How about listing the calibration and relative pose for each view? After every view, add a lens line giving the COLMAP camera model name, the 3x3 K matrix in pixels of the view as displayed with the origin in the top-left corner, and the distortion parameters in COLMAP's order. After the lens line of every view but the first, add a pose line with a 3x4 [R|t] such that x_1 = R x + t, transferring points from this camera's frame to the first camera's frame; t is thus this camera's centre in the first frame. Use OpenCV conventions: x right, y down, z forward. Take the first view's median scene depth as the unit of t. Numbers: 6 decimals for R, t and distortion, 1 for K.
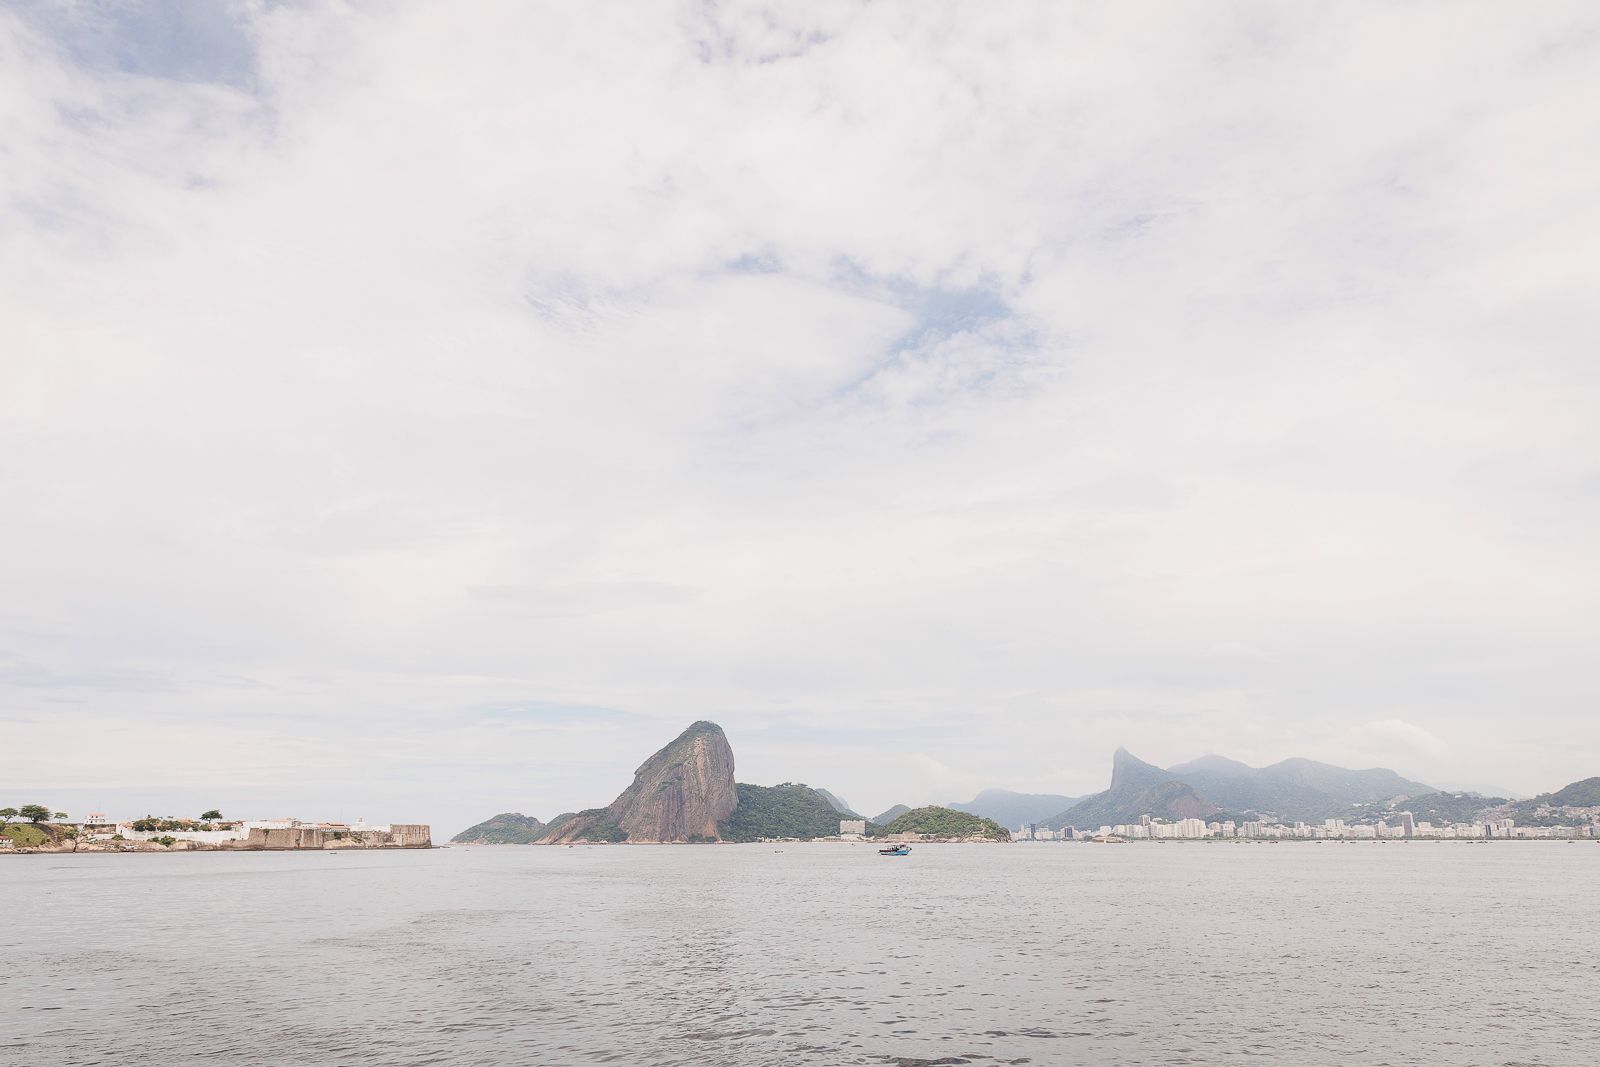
lens RADIAL K [[1142.5, 0, 801.3], [0, 1142.5, 535.9], [0, 0, 1]] dist [0.017363, 0.000015]
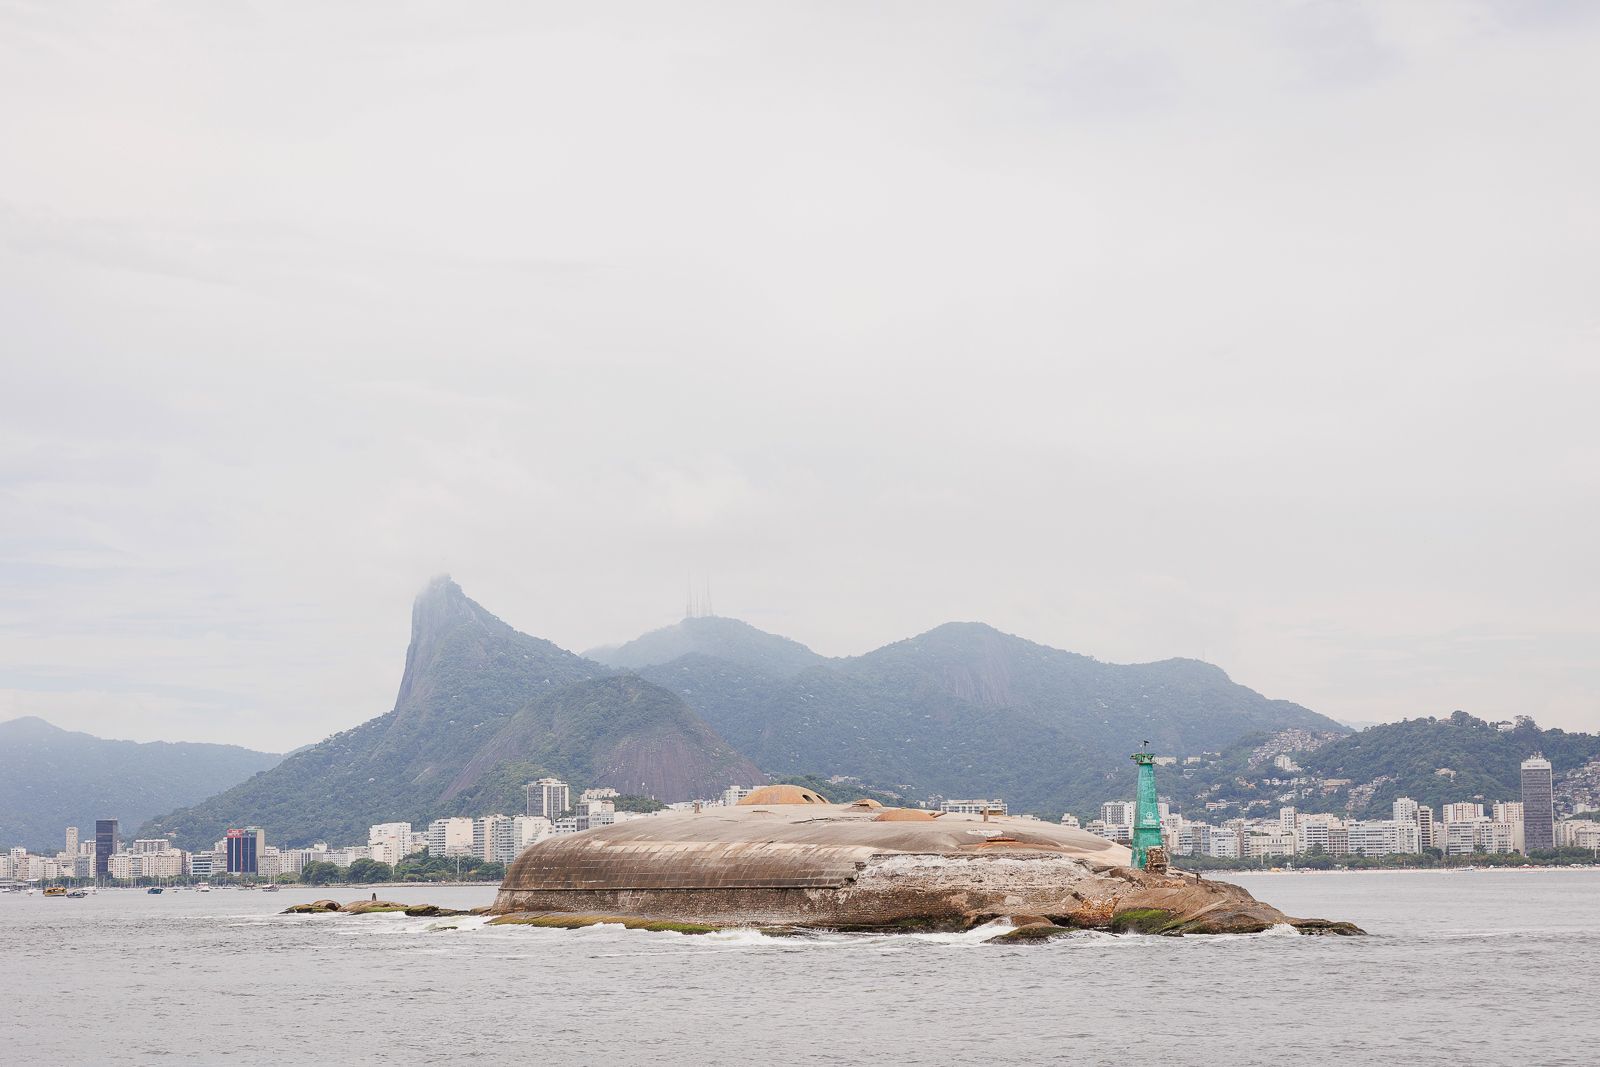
lens RADIAL K [[3129.4, 0, 798.5], [0, 3129.4, 533.3], [0, 0, 1]] dist [-0.015564, 0.000000]
pose [[0.923180, 0.032315, 0.383008, 0.090553], [-0.088446, 0.987579, 0.129864, 0.100392], [-0.374054, -0.153763, 0.914571, 0.375988]]
